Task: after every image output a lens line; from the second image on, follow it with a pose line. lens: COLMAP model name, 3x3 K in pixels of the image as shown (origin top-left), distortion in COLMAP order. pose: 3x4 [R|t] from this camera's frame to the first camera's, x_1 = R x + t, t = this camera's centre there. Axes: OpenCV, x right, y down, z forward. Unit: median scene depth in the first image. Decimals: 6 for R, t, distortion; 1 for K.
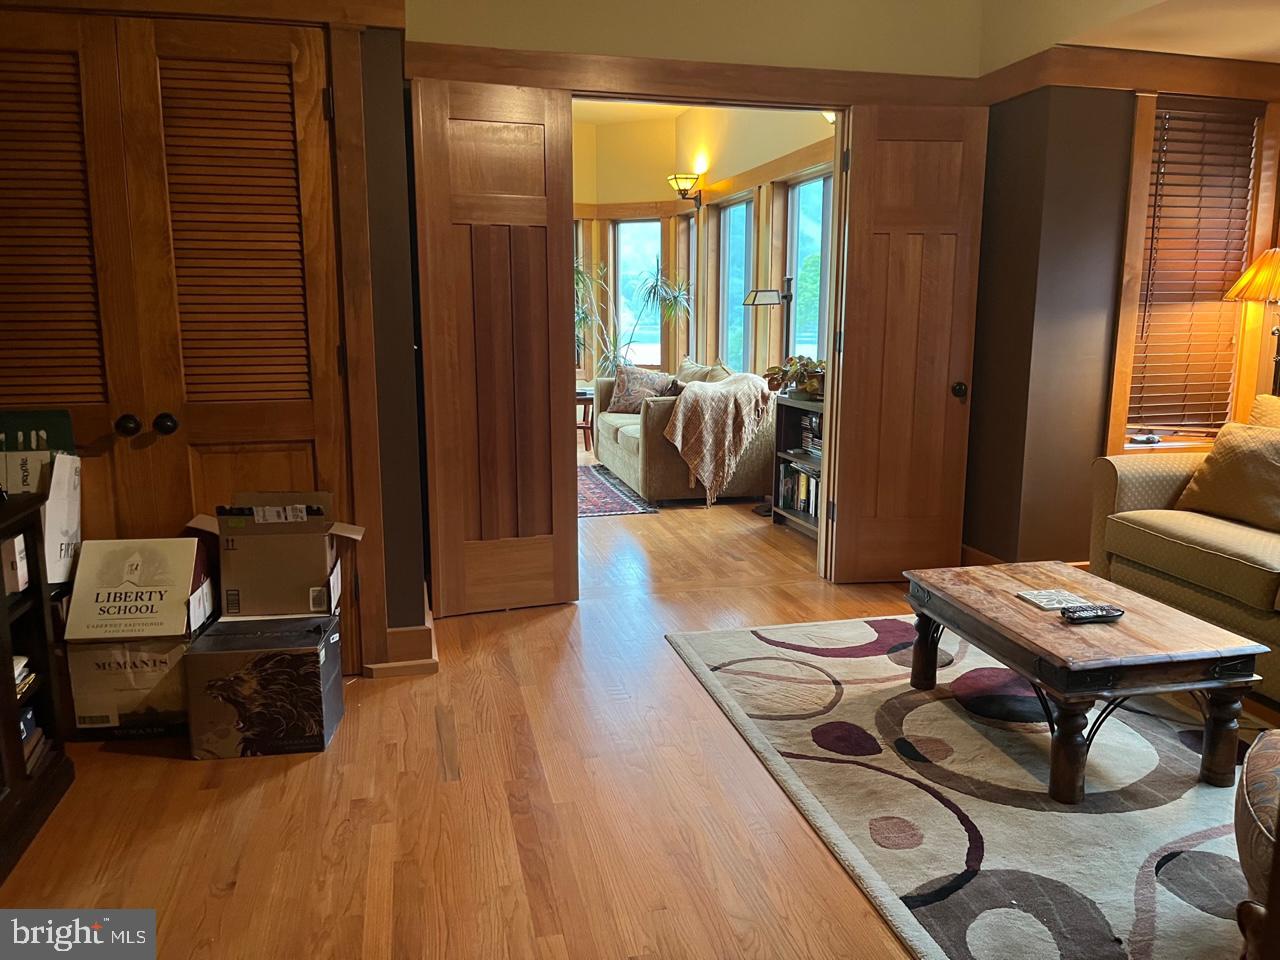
lens RADIAL K [[974.2, 0, 630.6], [0, 974.2, 481.6], [0, 0, 1]] dist [0.067345, -0.093069]
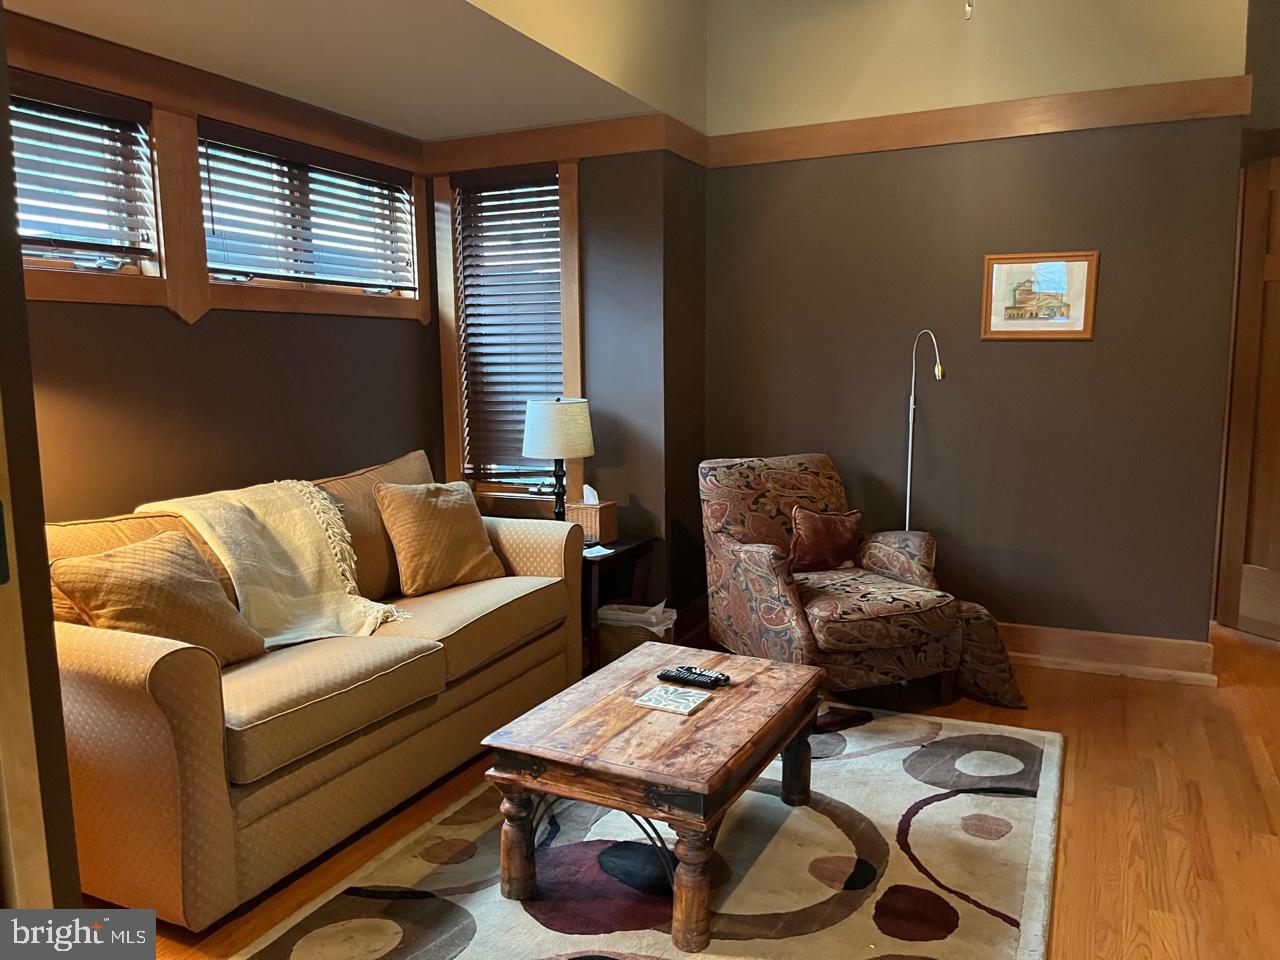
lens RADIAL K [[974.2, 0, 630.6], [0, 974.2, 481.6], [0, 0, 1]] dist [0.067345, -0.093069]
pose [[-0.791003, -0.071329, 0.607640, -0.039411], [0.117097, 0.957170, 0.264792, -0.219588], [-0.600502, 0.280604, -0.748771, 1.183885]]
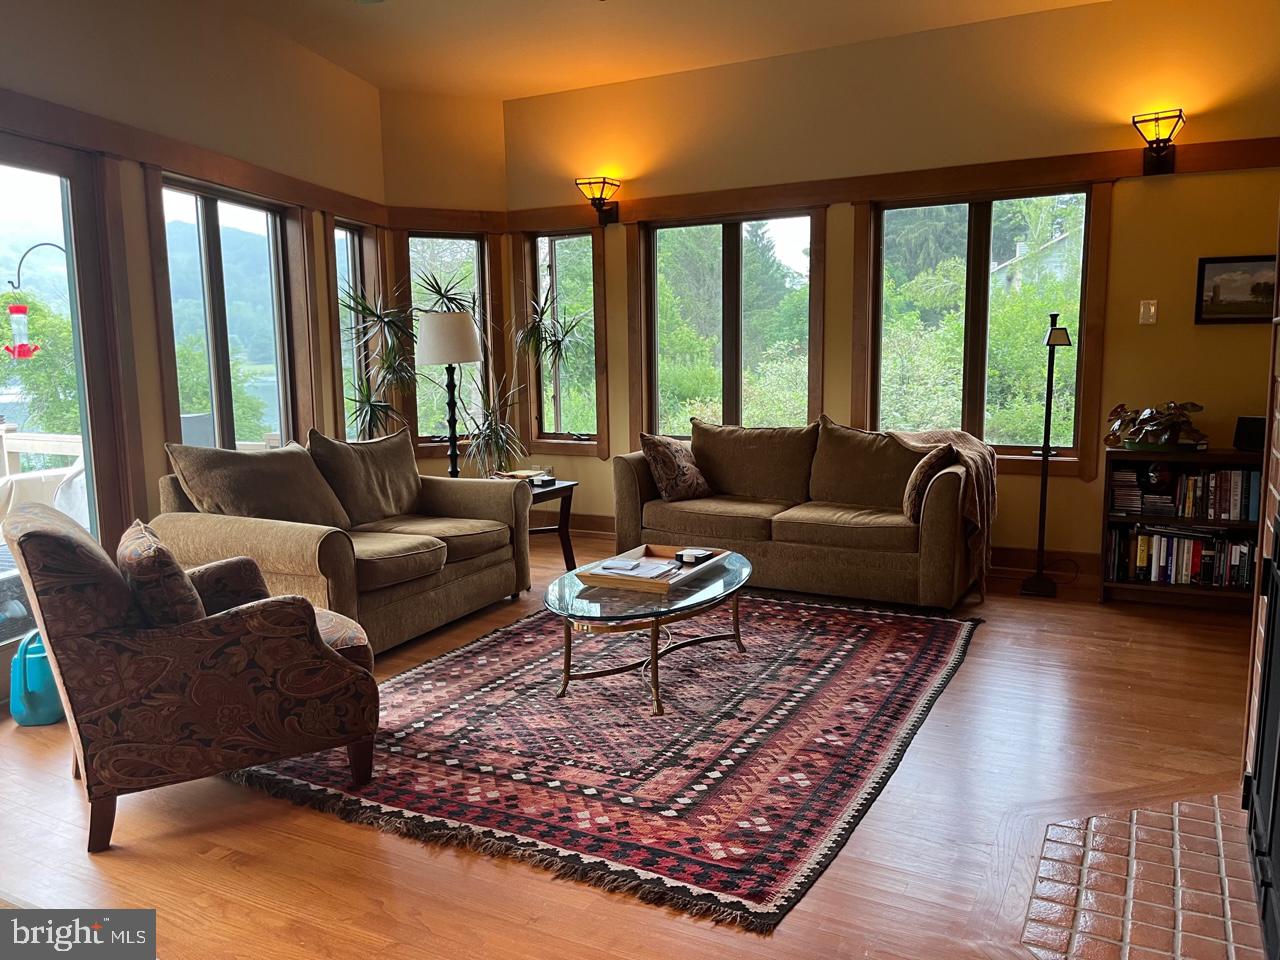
lens RADIAL K [[966.6, 0, 648.1], [0, 966.6, 484.7], [0, 0, 1]] dist [0.063886, -0.093821]
pose [[0.648597, -0.110574, 0.753057, -1.064592], [0.146167, 0.989071, 0.019337, -0.189926], [-0.746965, 0.097530, 0.657671, 1.059512]]
